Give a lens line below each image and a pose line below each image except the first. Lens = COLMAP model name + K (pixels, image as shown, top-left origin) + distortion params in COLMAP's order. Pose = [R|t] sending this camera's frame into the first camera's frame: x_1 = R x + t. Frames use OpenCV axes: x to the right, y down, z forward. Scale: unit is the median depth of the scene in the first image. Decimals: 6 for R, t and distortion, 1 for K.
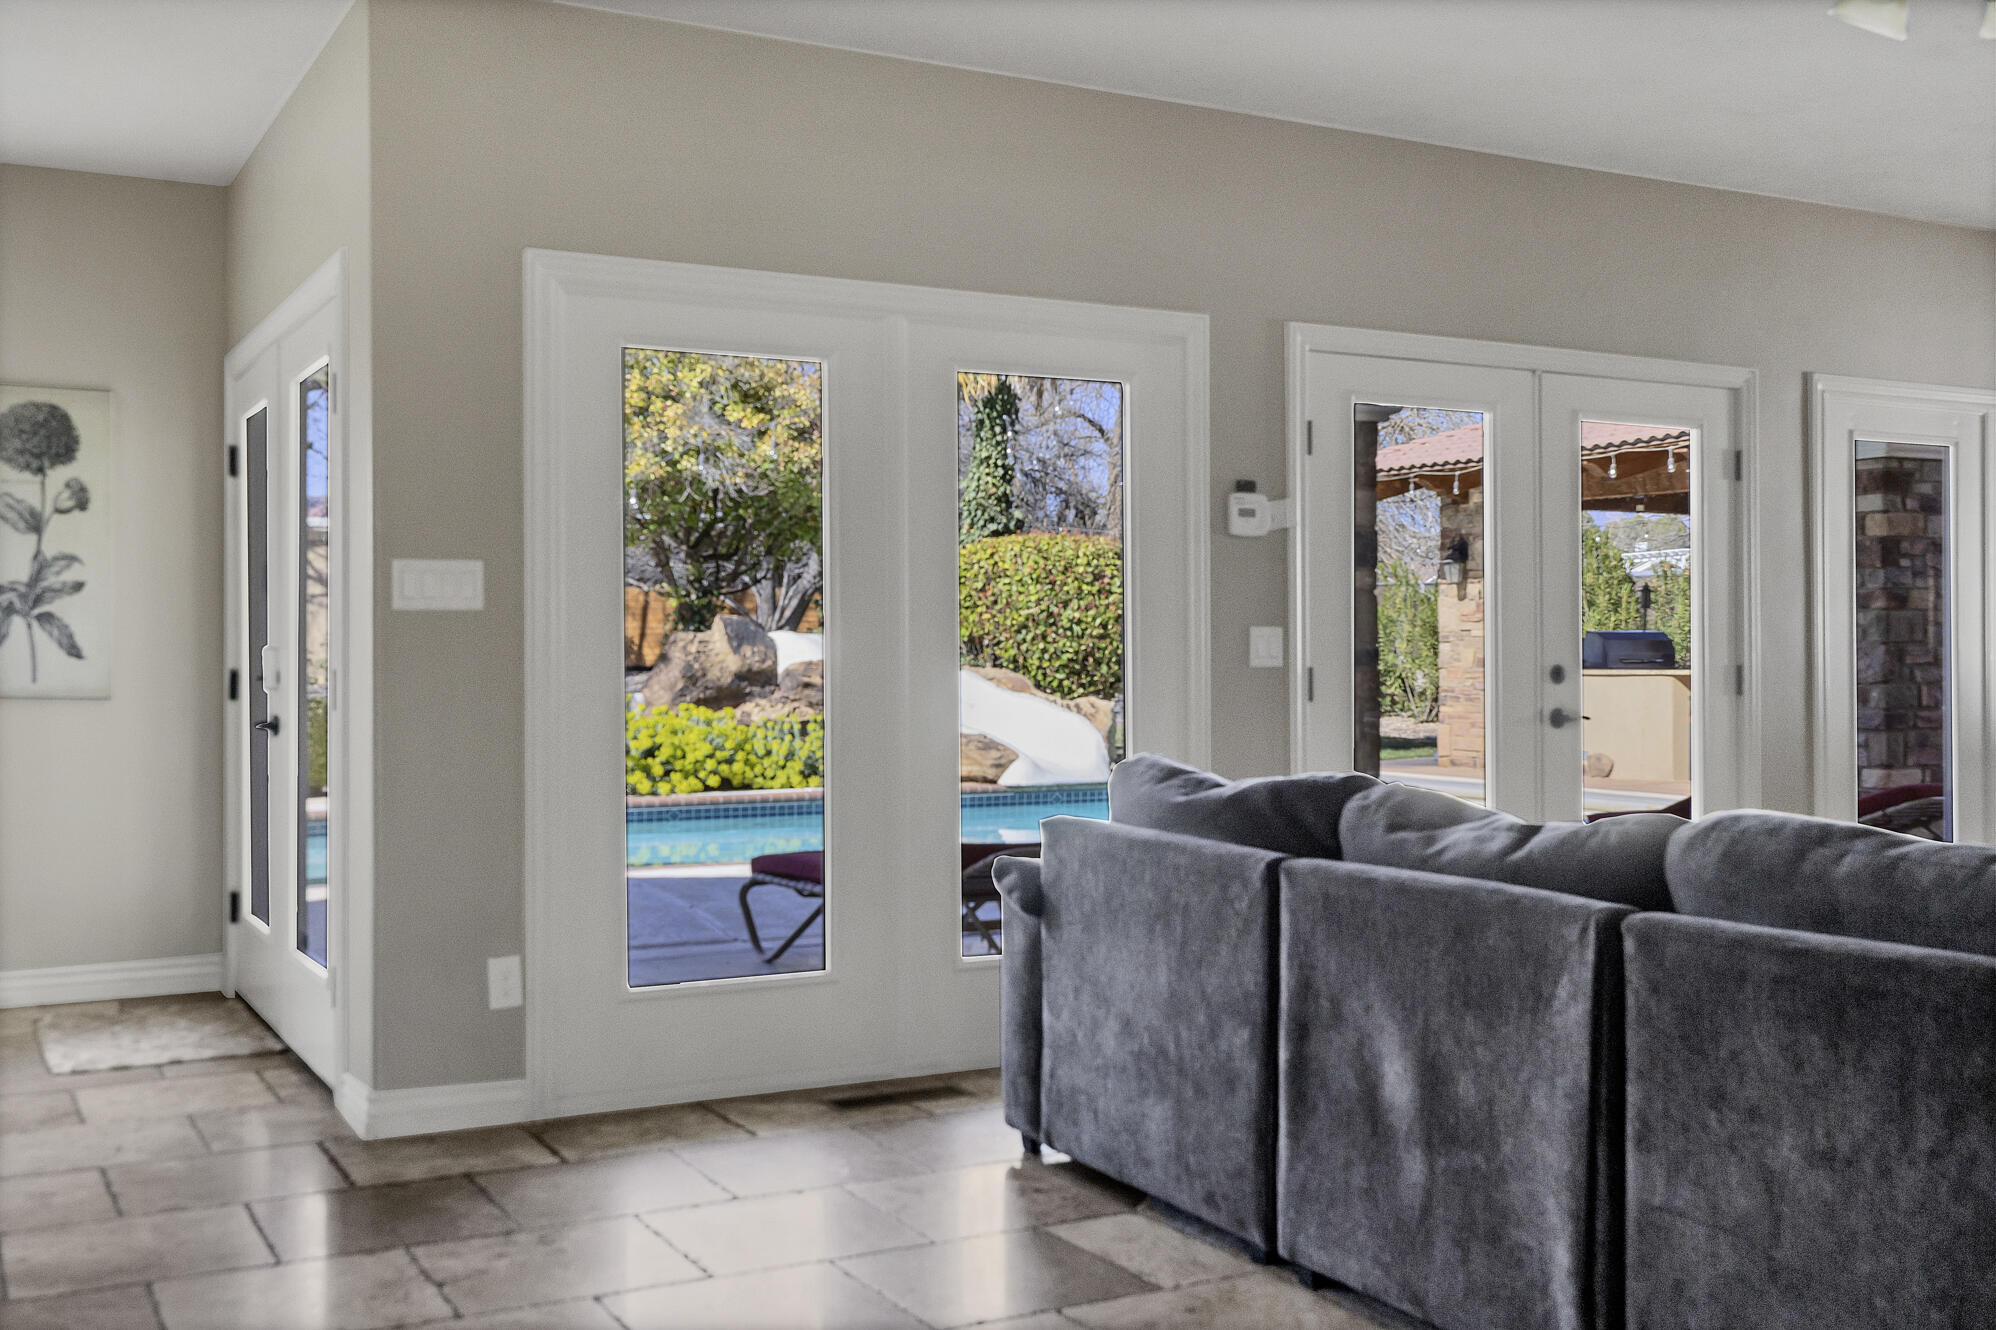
lens RADIAL K [[2001.7, 0, 992.2], [0, 2001.7, 660.6], [0, 0, 1]] dist [0.017838, 0.000000]
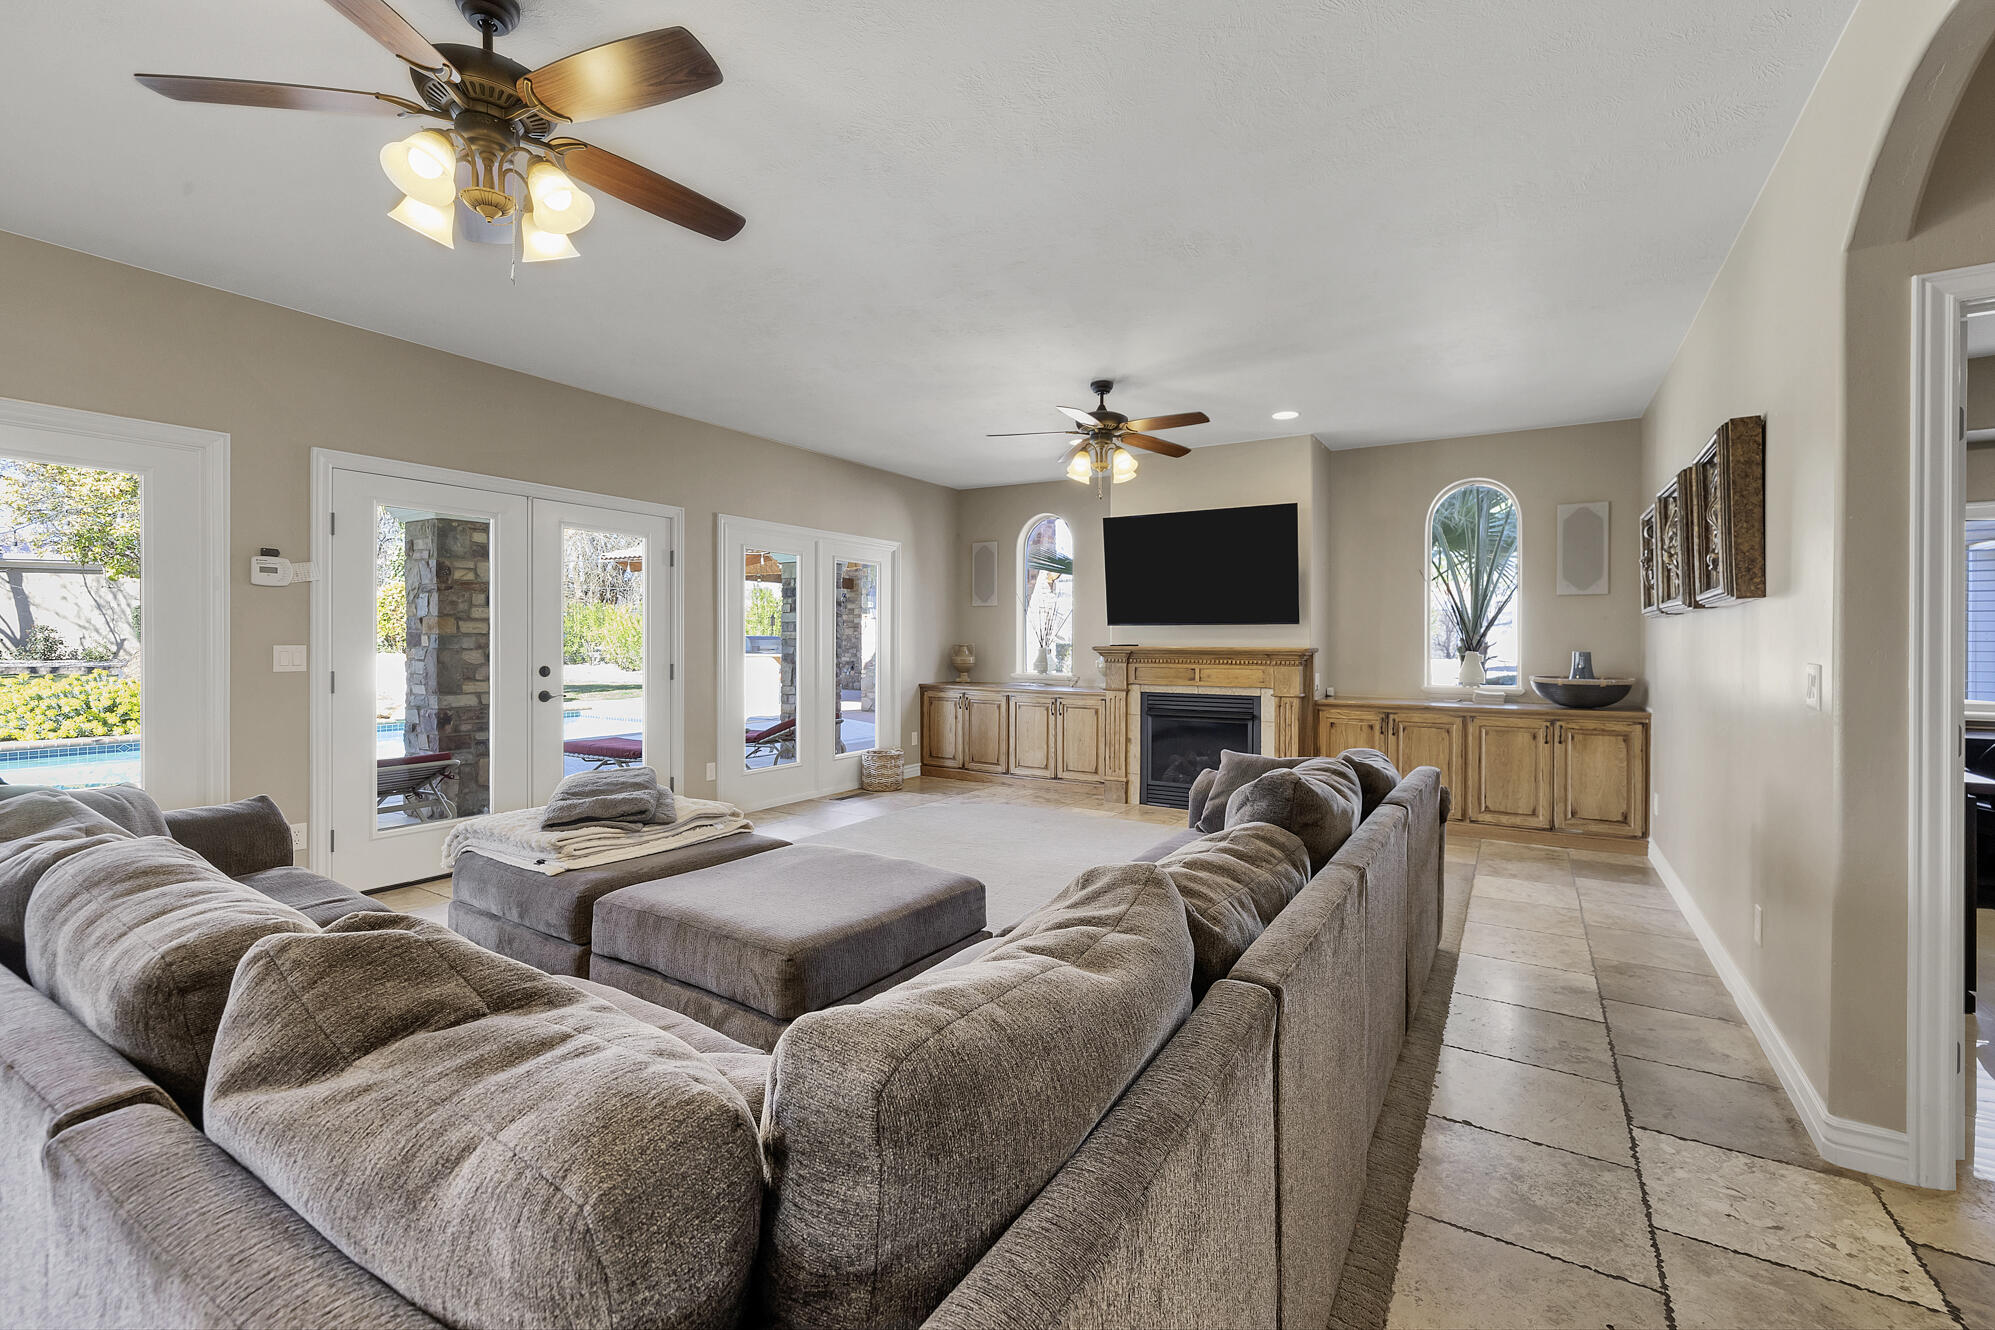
lens RADIAL K [[865.9, 0, 999.1], [0, 865.9, 654.4], [0, 0, 1]] dist [0.002666, 0.000182]
pose [[0.871963, -0.001152, 0.489570, 0.278588], [-0.004475, 0.999937, 0.010325, -0.018882], [-0.489551, -0.011194, 0.871903, 0.156185]]
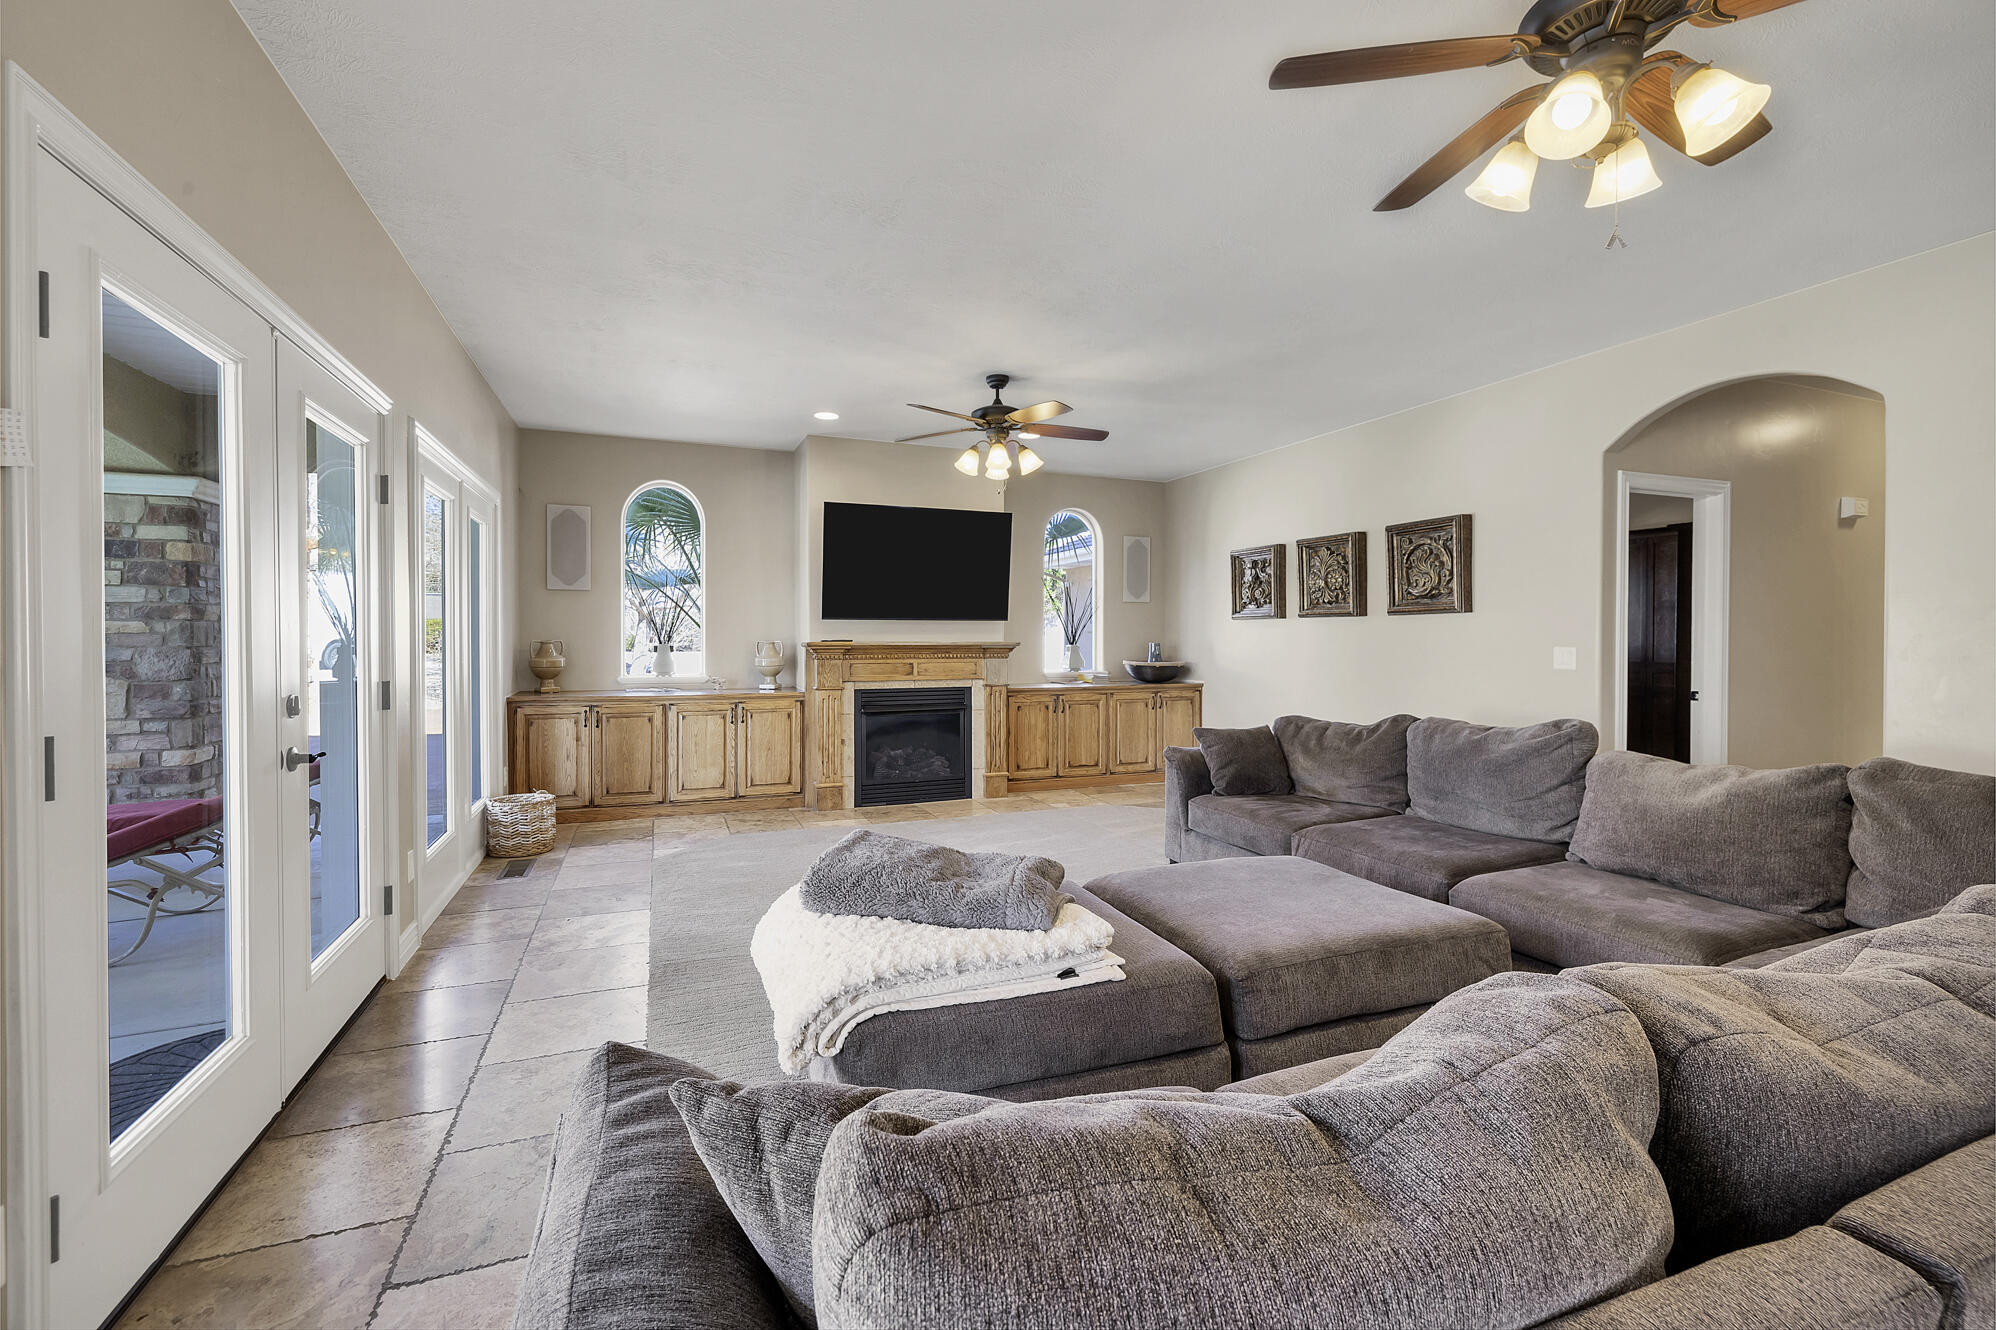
lens RADIAL K [[866.3, 0, 1012.8], [0, 866.3, 650.1], [0, 0, 1]] dist [0.002666, 0.000182]
pose [[0.105813, -0.011717, 0.994317, -0.057321], [0.003213, 0.999929, 0.011442, -0.019809], [-0.994381, 0.001984, 0.105843, 0.745266]]
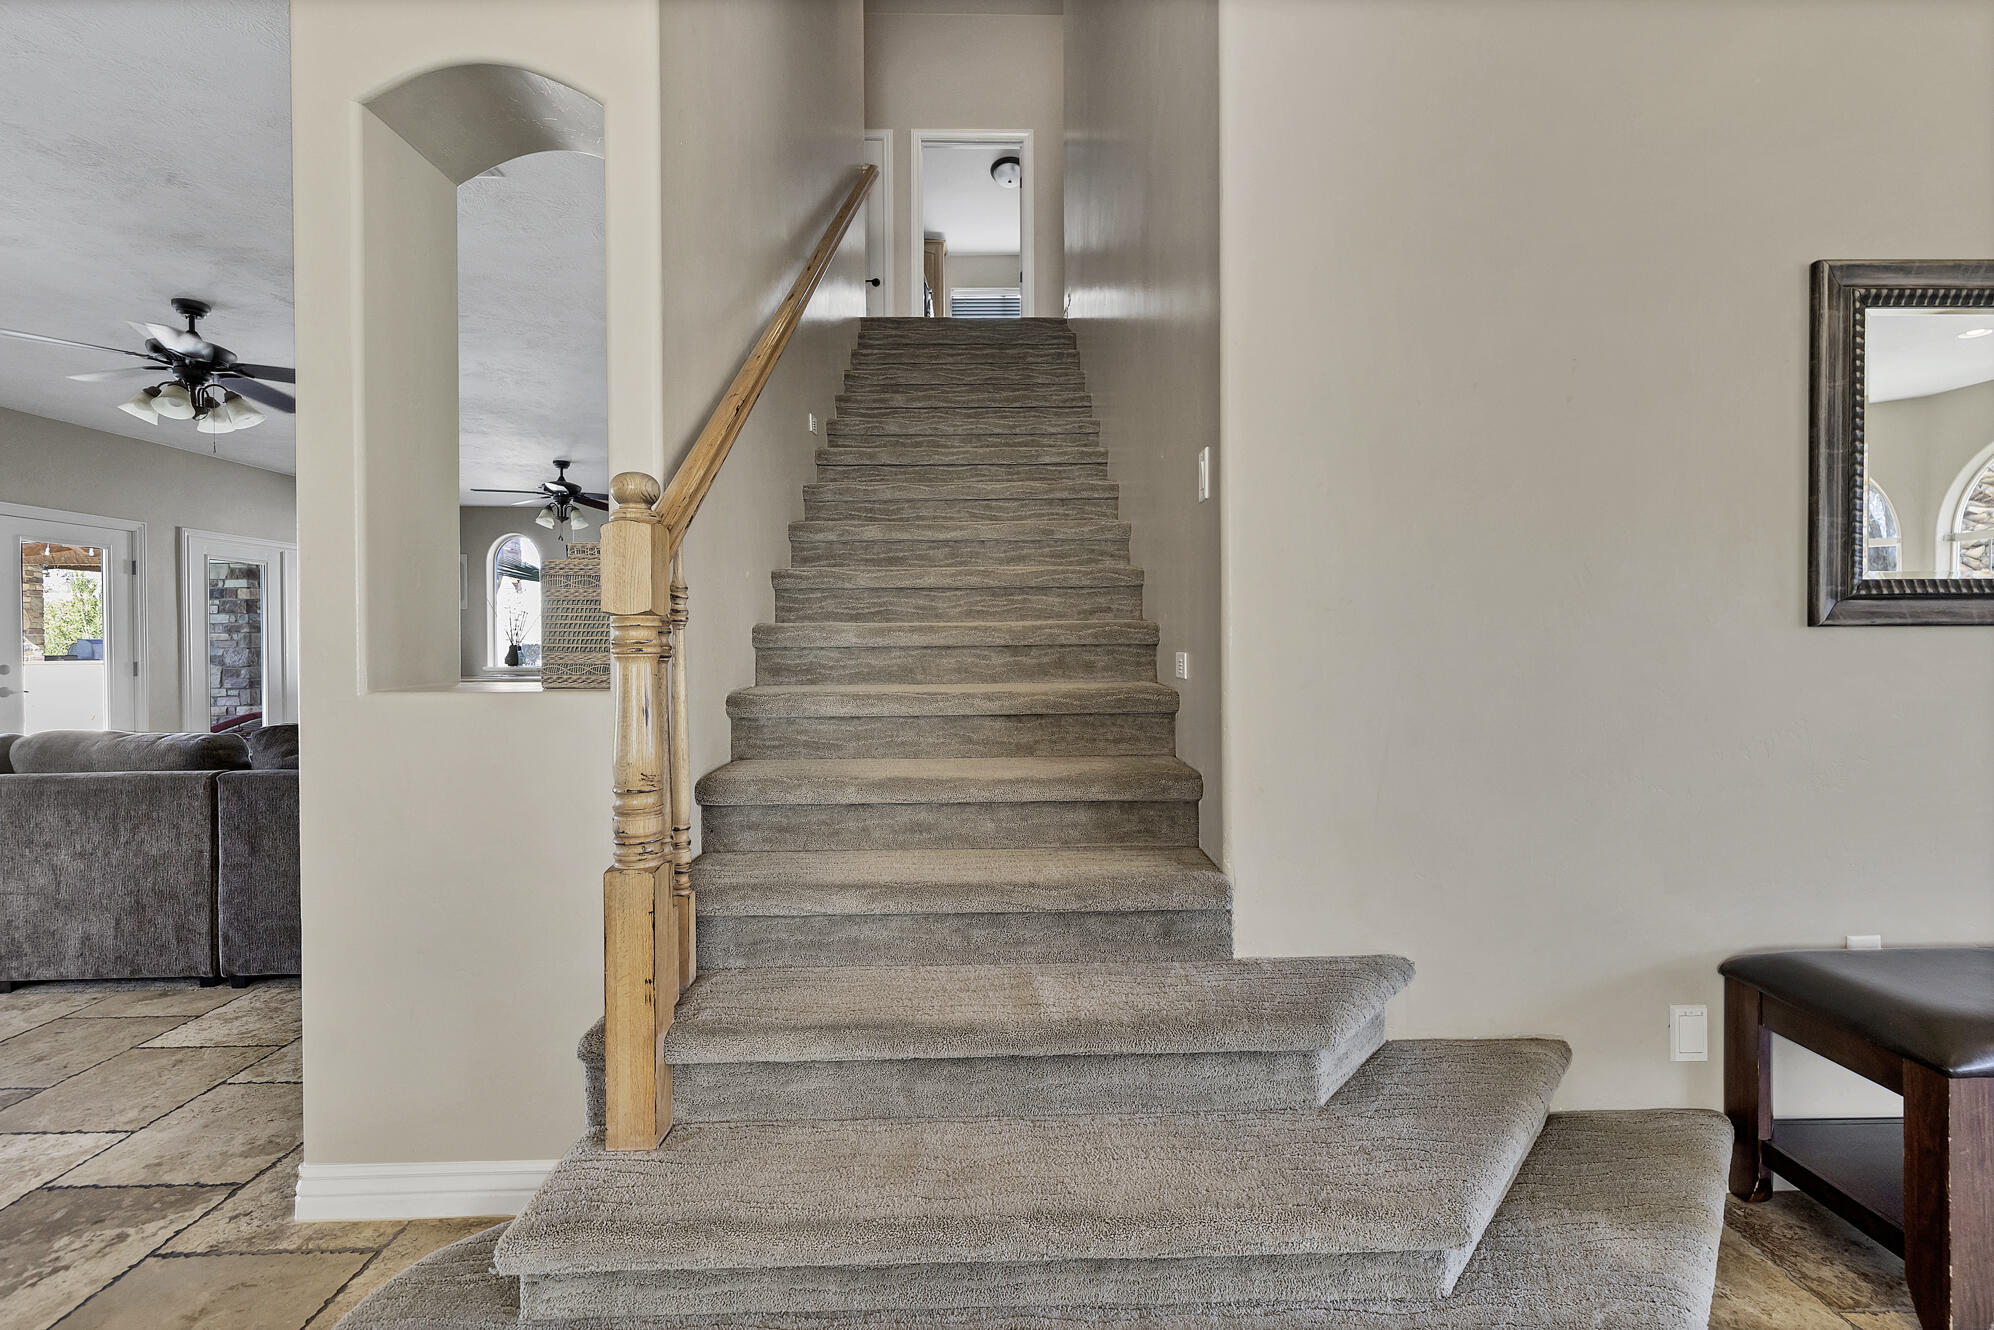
lens RADIAL K [[865.5, 0, 1004.2], [0, 865.5, 646.6], [0, 0, 1]] dist [0.002666, 0.000182]
pose [[0.461924, -0.003704, 0.886912, -0.019121], [0.006122, 0.999981, 0.000987, -0.010793], [-0.886899, 0.004973, 0.461937, -0.274110]]
